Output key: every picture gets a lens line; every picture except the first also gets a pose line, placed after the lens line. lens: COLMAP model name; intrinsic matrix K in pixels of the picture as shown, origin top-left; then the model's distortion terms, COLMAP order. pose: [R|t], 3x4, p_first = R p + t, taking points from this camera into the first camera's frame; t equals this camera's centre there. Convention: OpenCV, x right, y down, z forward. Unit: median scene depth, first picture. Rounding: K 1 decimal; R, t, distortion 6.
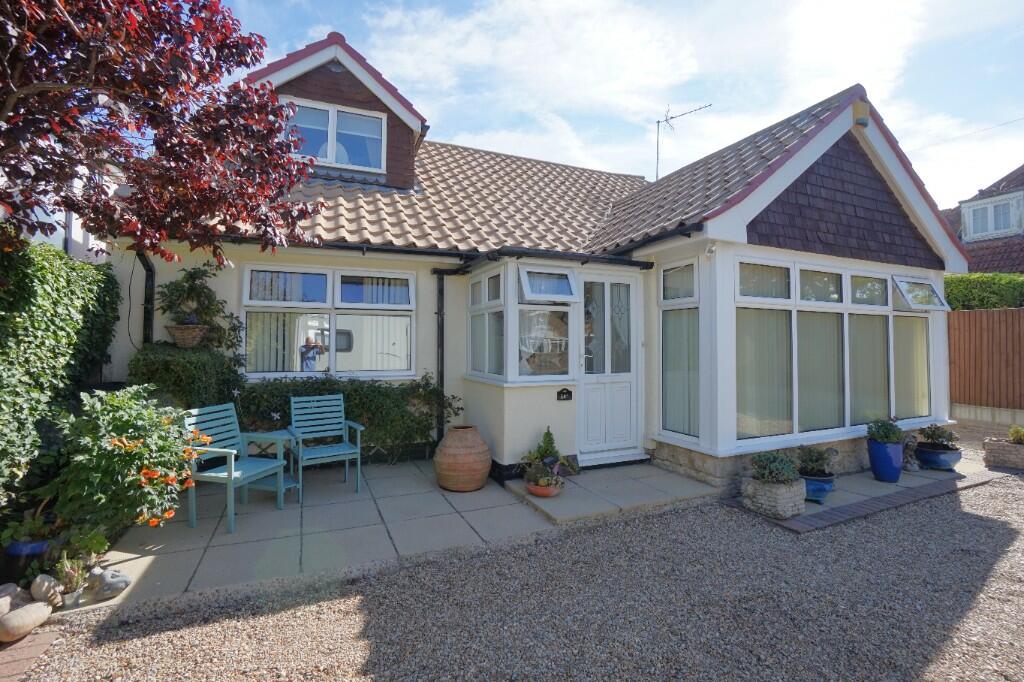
lens RADIAL K [[453.9, 0, 508.0], [0, 453.9, 329.7], [0, 0, 1]] dist [-0.056028, 0.019424]
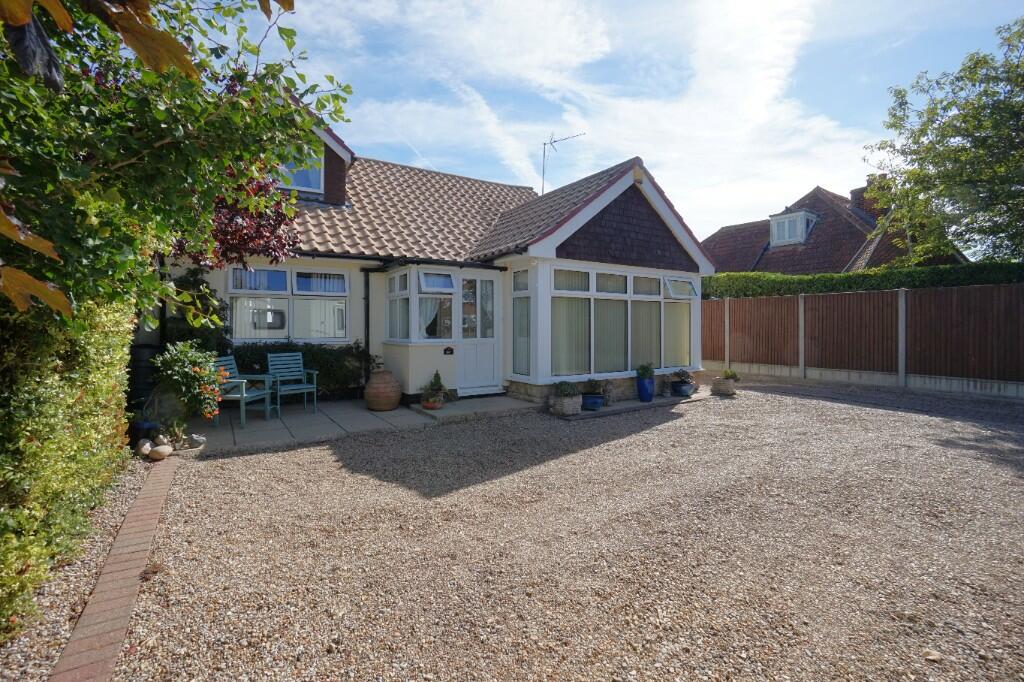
lens RADIAL K [[453.9, 0, 508.0], [0, 453.9, 329.7], [0, 0, 1]] dist [-0.056028, 0.019424]
pose [[0.986411, -0.003463, 0.164258, 0.065415], [-0.003325, 0.999152, 0.041036, 0.003336], [-0.164261, -0.041025, 0.985563, -0.557258]]
